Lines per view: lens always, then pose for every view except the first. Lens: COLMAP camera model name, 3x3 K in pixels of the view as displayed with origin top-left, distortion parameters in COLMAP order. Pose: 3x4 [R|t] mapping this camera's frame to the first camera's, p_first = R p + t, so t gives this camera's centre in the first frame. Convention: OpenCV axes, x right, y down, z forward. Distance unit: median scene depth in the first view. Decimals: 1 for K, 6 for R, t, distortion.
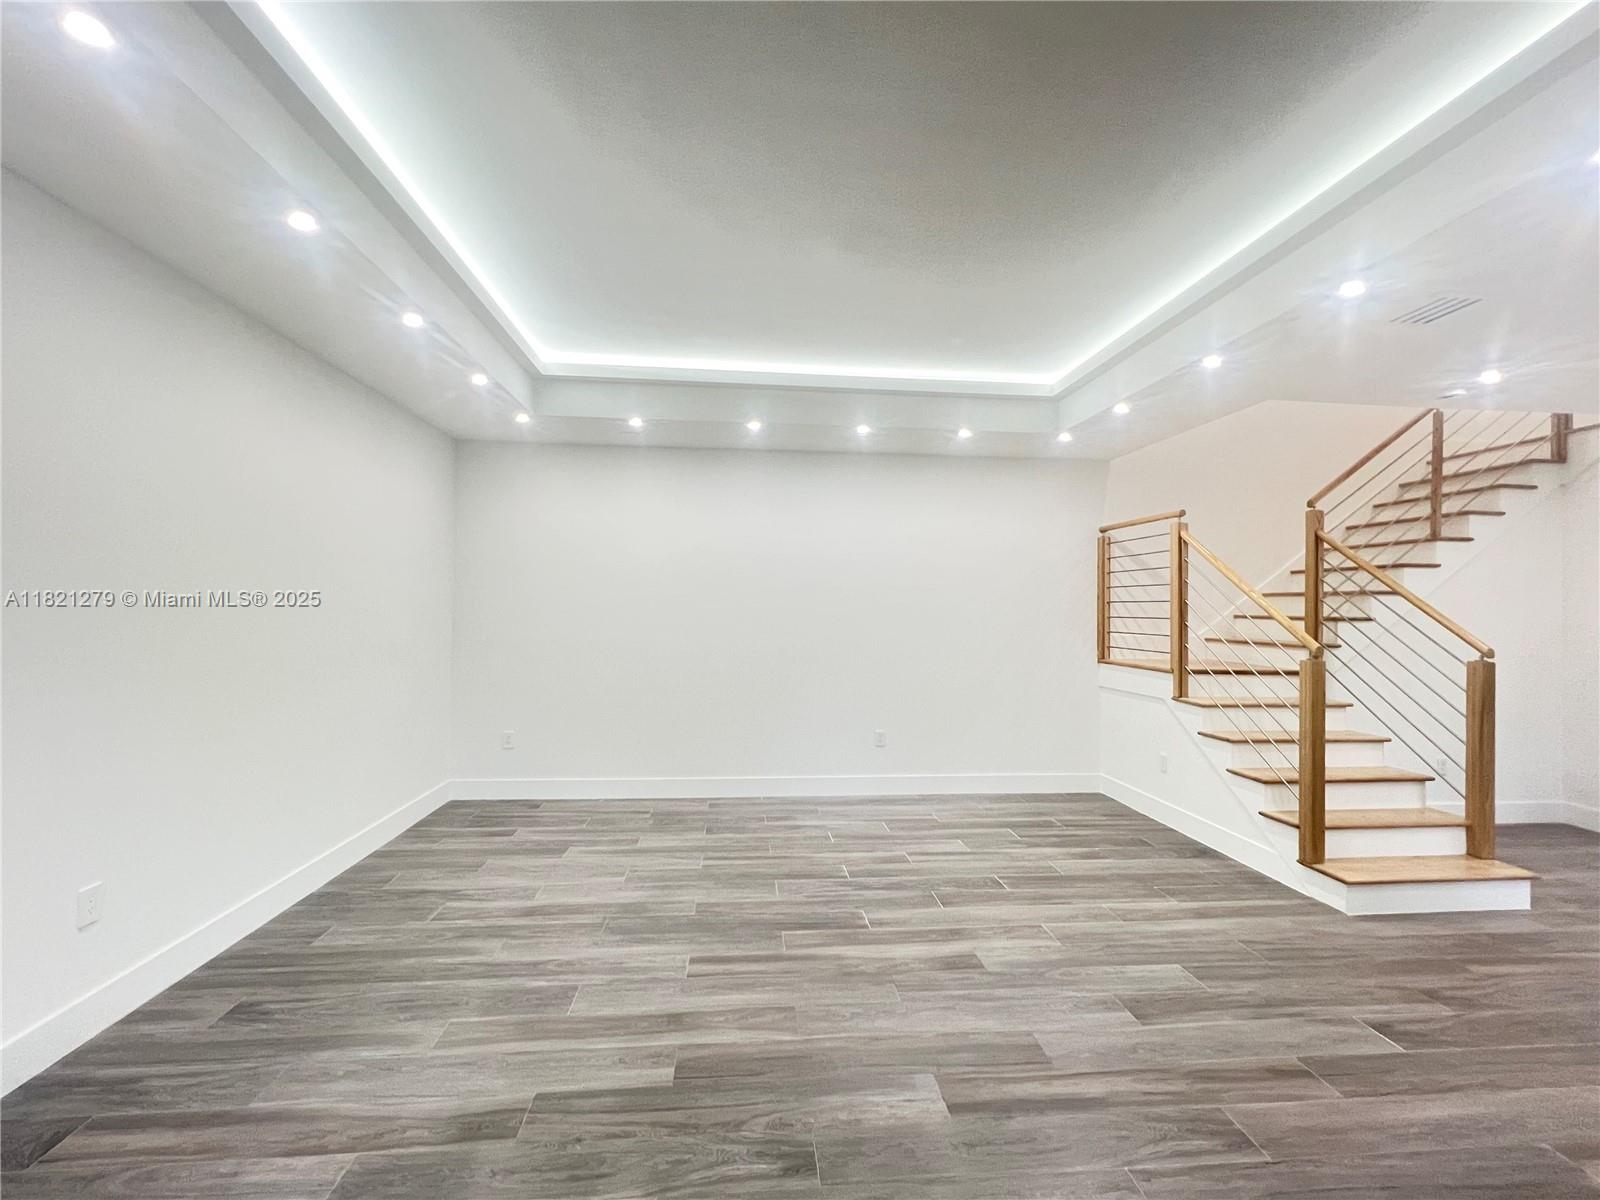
lens RADIAL K [[656.3, 0, 796.9], [0, 656.3, 604.5], [0, 0, 1]] dist [-0.002533, 0.000401]
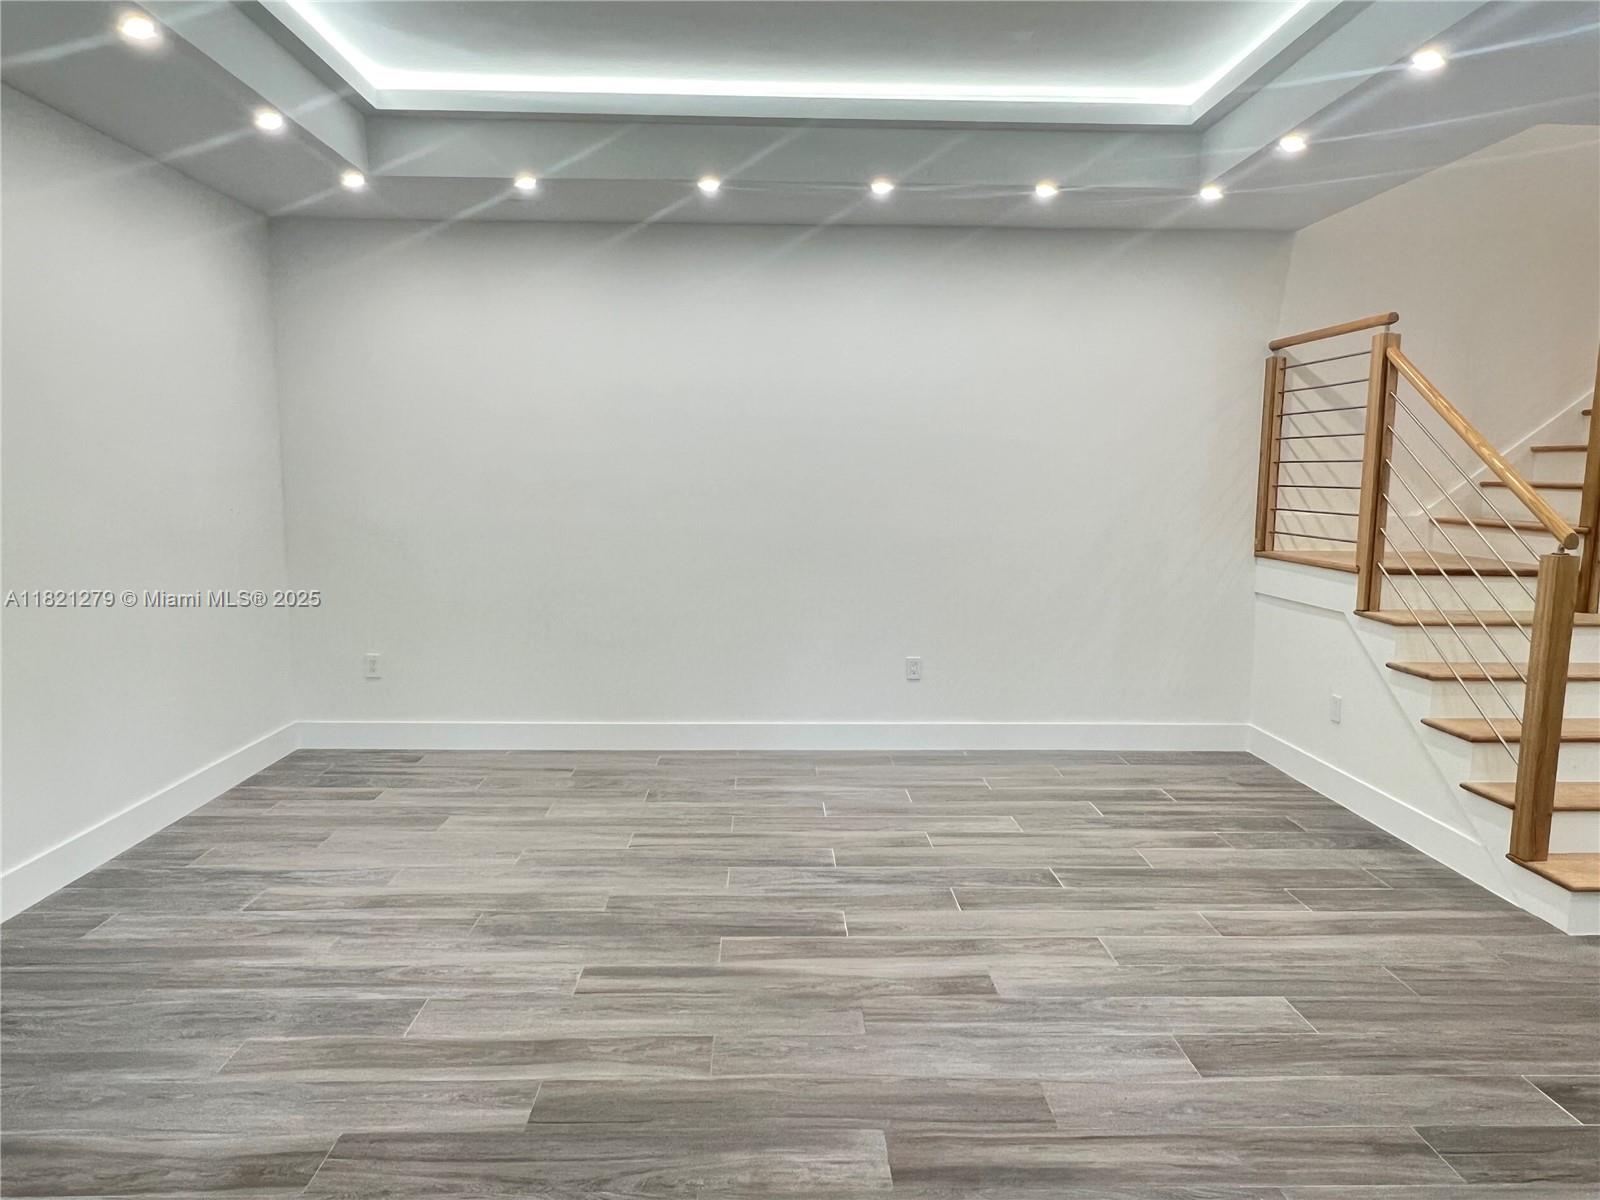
lens RADIAL K [[992.7, 0, 799.9], [0, 992.7, 597.9], [0, 0, 1]] dist [-0.001439, -0.001955]
pose [[0.998152, 0.004507, -0.060593, 0.116209], [0.003553, 0.991210, 0.132251, -0.003049], [0.060657, -0.132222, 0.989362, -0.001807]]
